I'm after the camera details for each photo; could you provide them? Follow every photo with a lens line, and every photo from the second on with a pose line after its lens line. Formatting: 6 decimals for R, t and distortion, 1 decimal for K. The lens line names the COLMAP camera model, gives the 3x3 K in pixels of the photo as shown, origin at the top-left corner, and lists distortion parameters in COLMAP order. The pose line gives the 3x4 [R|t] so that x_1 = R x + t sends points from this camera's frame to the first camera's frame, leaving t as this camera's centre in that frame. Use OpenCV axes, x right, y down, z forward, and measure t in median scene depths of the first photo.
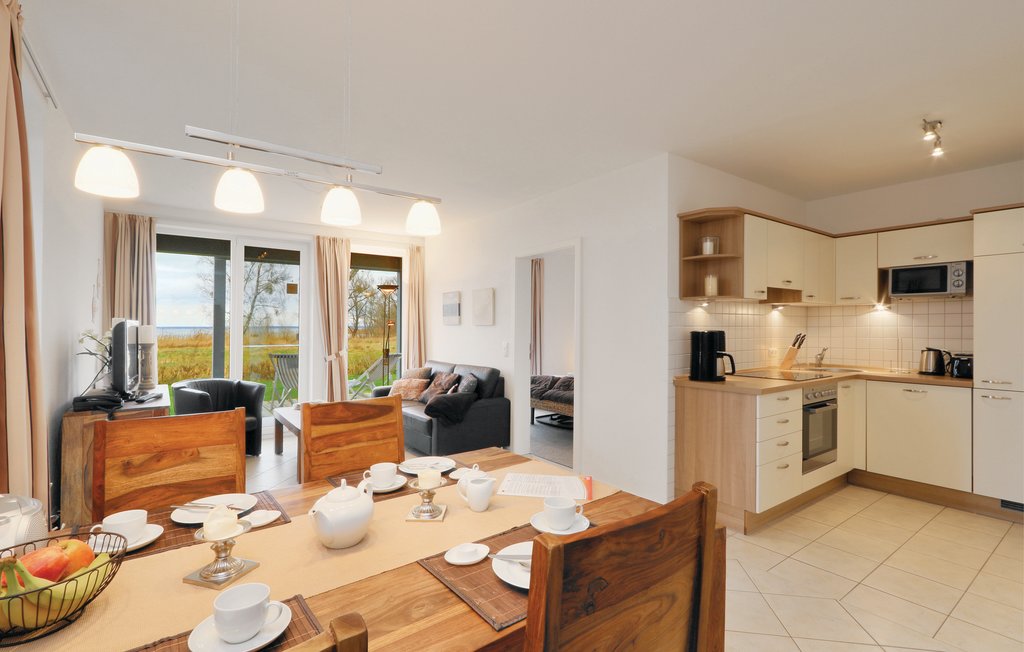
lens RADIAL K [[477.5, 0, 486.6], [0, 477.5, 328.4], [0, 0, 1]] dist [0.001107, -0.000648]
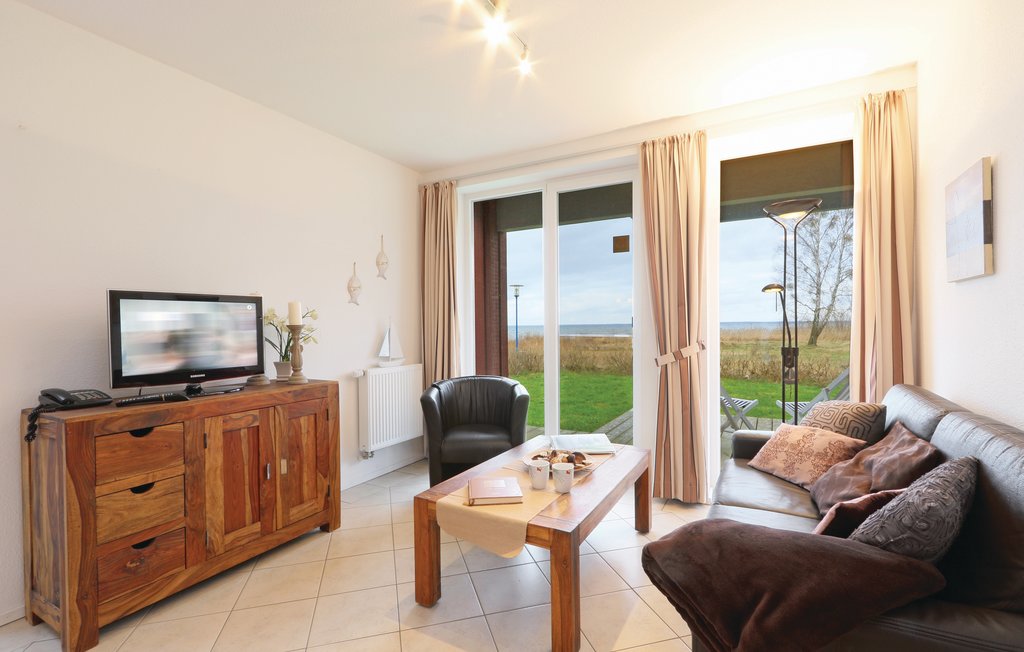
lens RADIAL K [[452.5, 0, 526.5], [0, 452.5, 325.9], [0, 0, 1]] dist [-0.012051, 0.000004]
pose [[0.437202, -0.005444, -0.899347, 0.095356], [0.009048, 0.999958, -0.001655, 0.033330], [0.899318, -0.007414, 0.437233, 0.931575]]
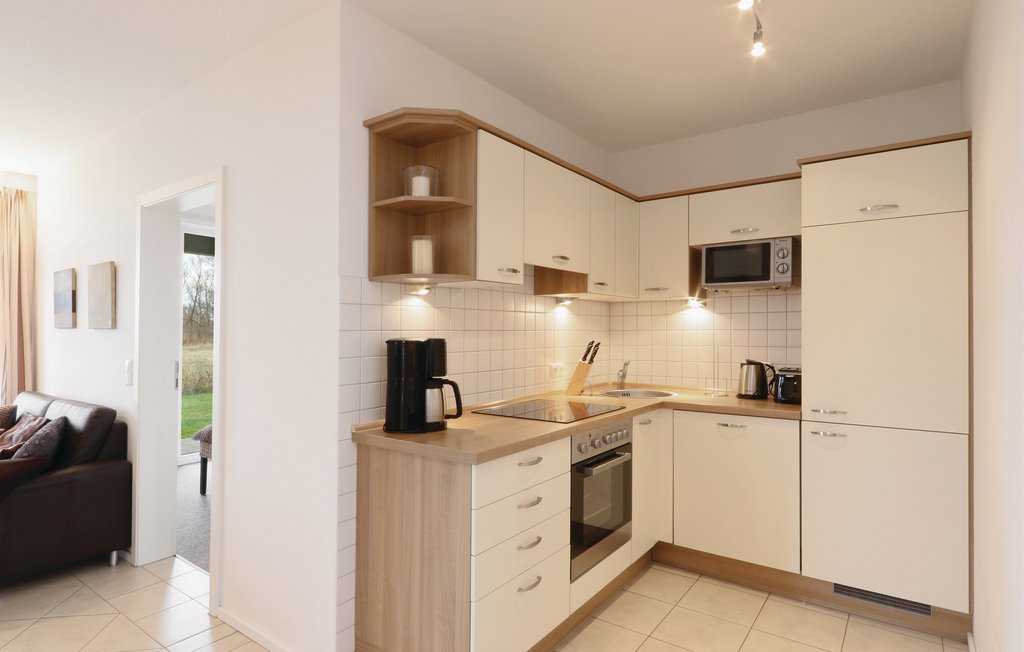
lens RADIAL K [[556.9, 0, 481.6], [0, 556.9, 332.4], [0, 0, 1]] dist [-0.003444, -0.000876]
pose [[0.957595, -0.001583, 0.288112, 0.321822], [0.001669, 0.999999, -0.000053, -0.001422], [-0.288111, 0.000532, 0.957597, 0.338649]]
